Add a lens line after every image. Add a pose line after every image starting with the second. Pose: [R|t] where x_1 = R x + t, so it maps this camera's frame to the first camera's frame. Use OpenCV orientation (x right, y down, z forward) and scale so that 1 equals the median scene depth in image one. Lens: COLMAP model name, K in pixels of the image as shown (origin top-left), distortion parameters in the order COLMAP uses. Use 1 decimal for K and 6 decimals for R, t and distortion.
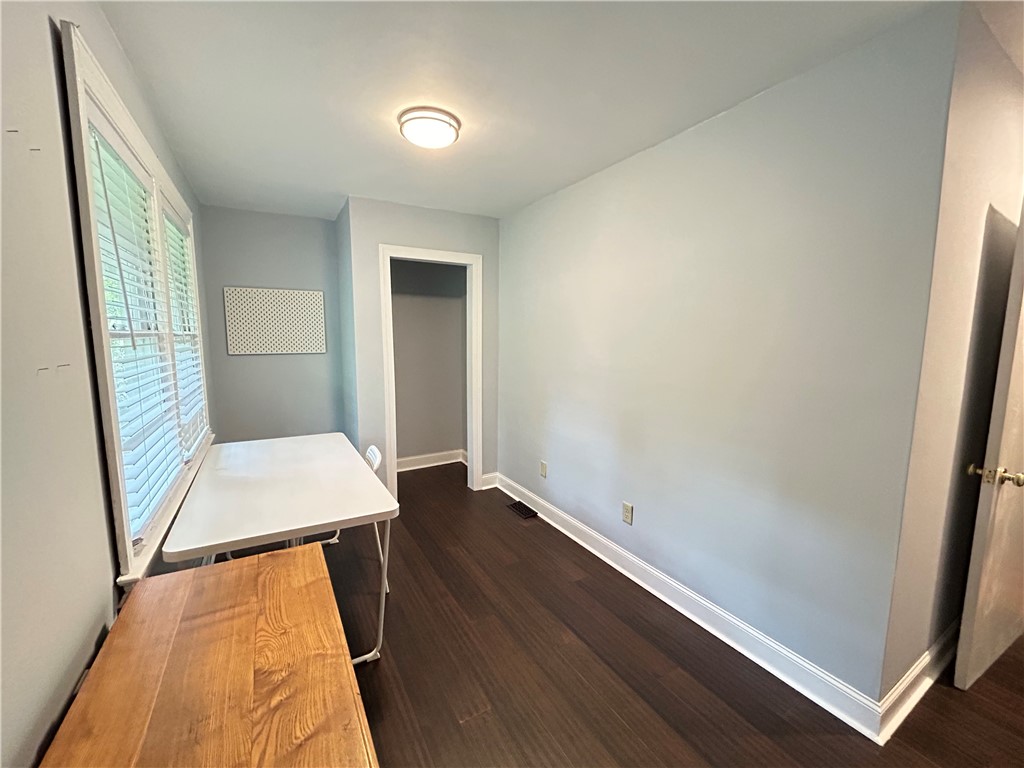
lens RADIAL K [[416.9, 0, 509.8], [0, 416.9, 382.6], [0, 0, 1]] dist [-0.001753, 0.000080]
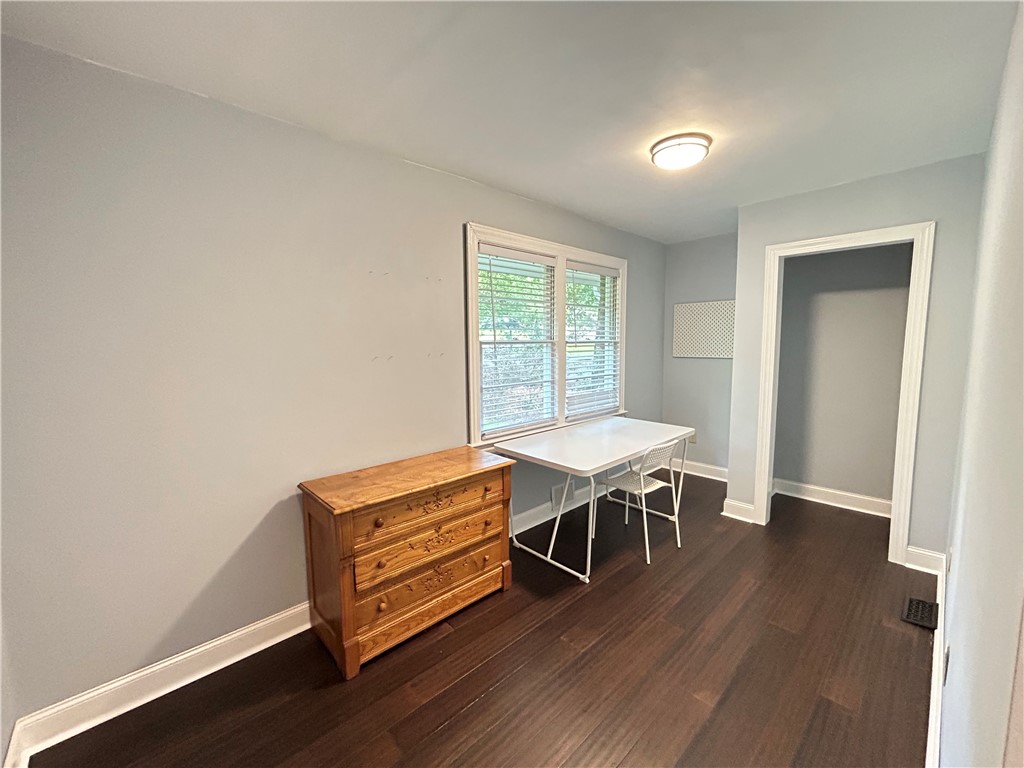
lens RADIAL K [[416.9, 0, 508.4], [0, 416.9, 384.8], [0, 0, 1]] dist [-0.001753, 0.000080]
pose [[0.235203, 0.095076, -0.967285, 0.473218], [-0.105417, 0.991829, 0.071856, -0.021145], [0.966213, 0.085068, 0.243303, 0.206795]]
